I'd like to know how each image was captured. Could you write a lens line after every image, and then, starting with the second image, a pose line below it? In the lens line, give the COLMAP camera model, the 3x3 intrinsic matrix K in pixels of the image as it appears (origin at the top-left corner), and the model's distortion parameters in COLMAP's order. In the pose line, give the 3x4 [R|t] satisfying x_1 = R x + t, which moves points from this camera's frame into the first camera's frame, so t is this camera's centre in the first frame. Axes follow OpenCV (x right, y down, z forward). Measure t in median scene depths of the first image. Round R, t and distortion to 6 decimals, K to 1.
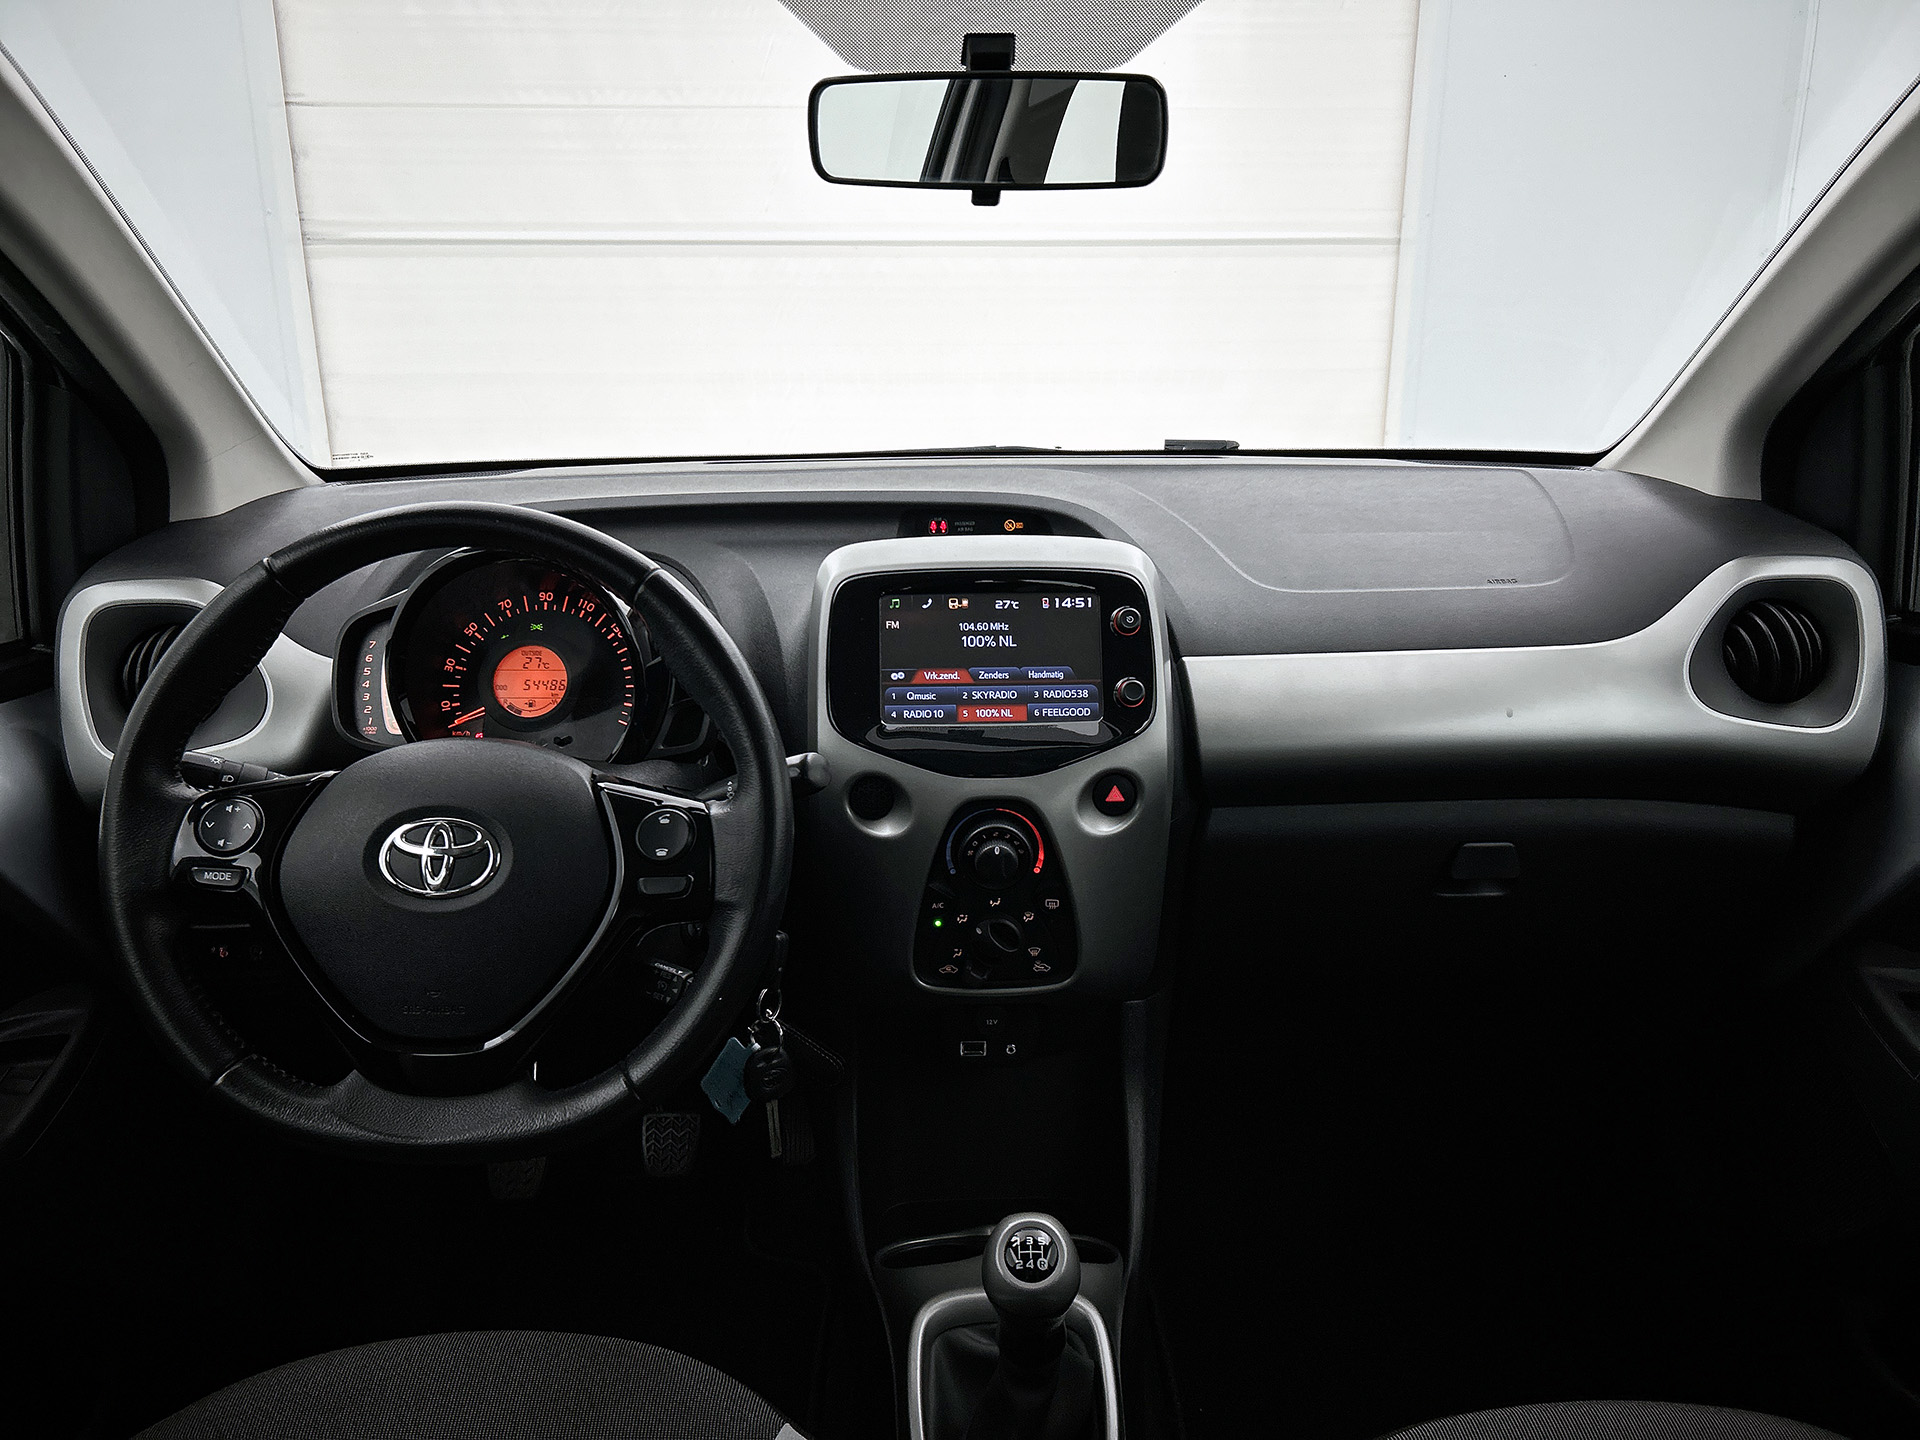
lens RADIAL K [[1438.5, 0, 960.0], [0, 1438.5, 720.0], [0, 0, 1]] dist [0.004050, -0.005606]
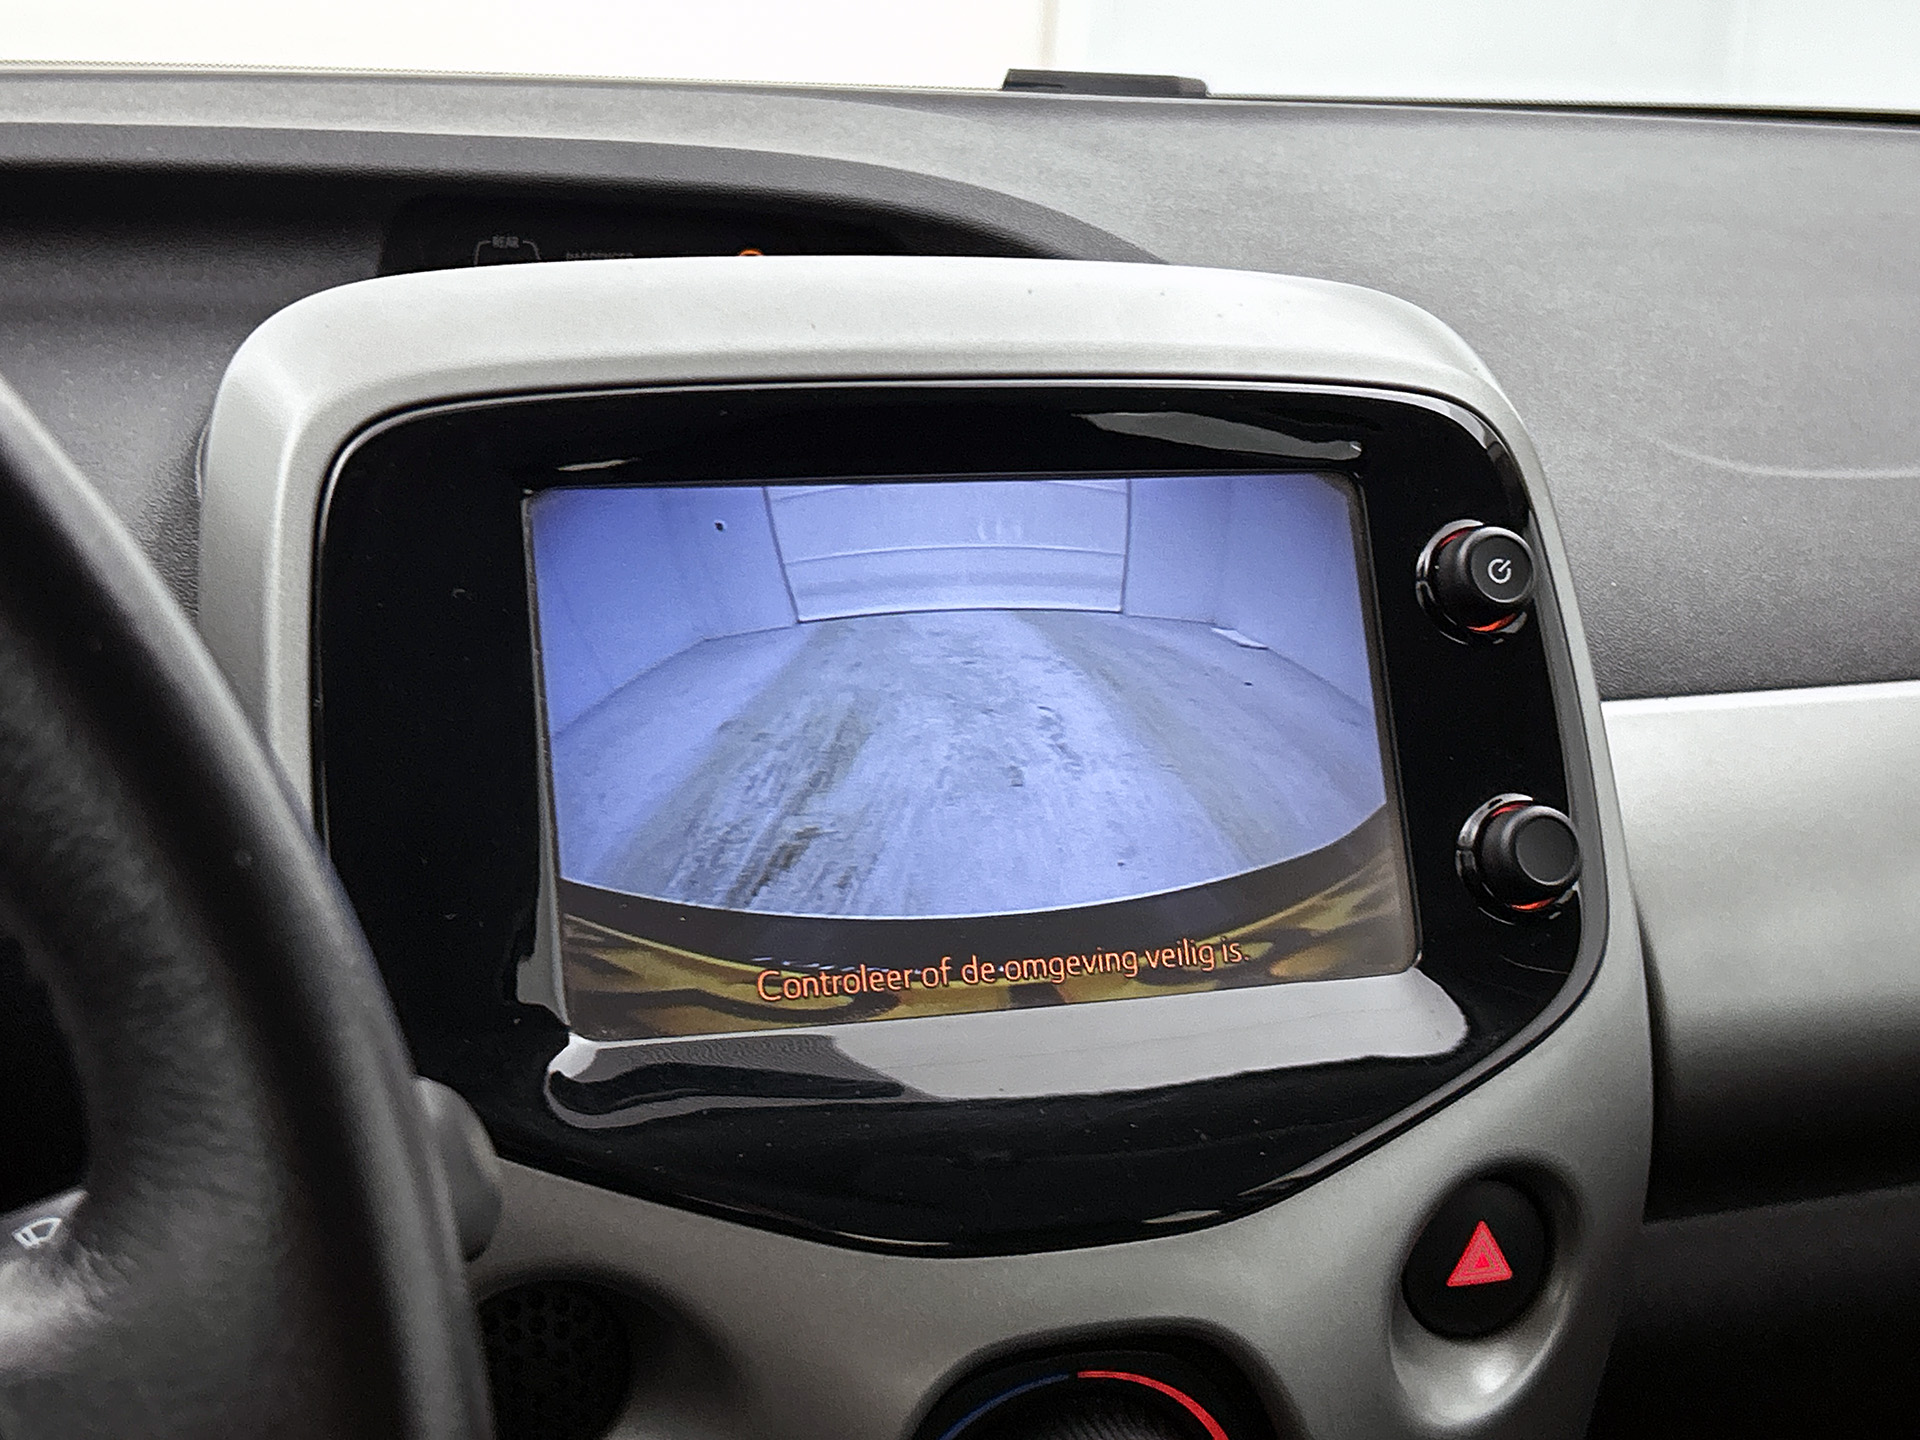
lens RADIAL K [[2782.3, 0, 960.0], [0, 2782.3, 720.0], [0, 0, 1]] dist [0.029855, -0.139624]
pose [[0.951643, -0.036490, 0.305031, -0.128315], [0.042202, 0.999035, -0.012149, -0.040623], [-0.304293, 0.024434, 0.952265, 0.544705]]
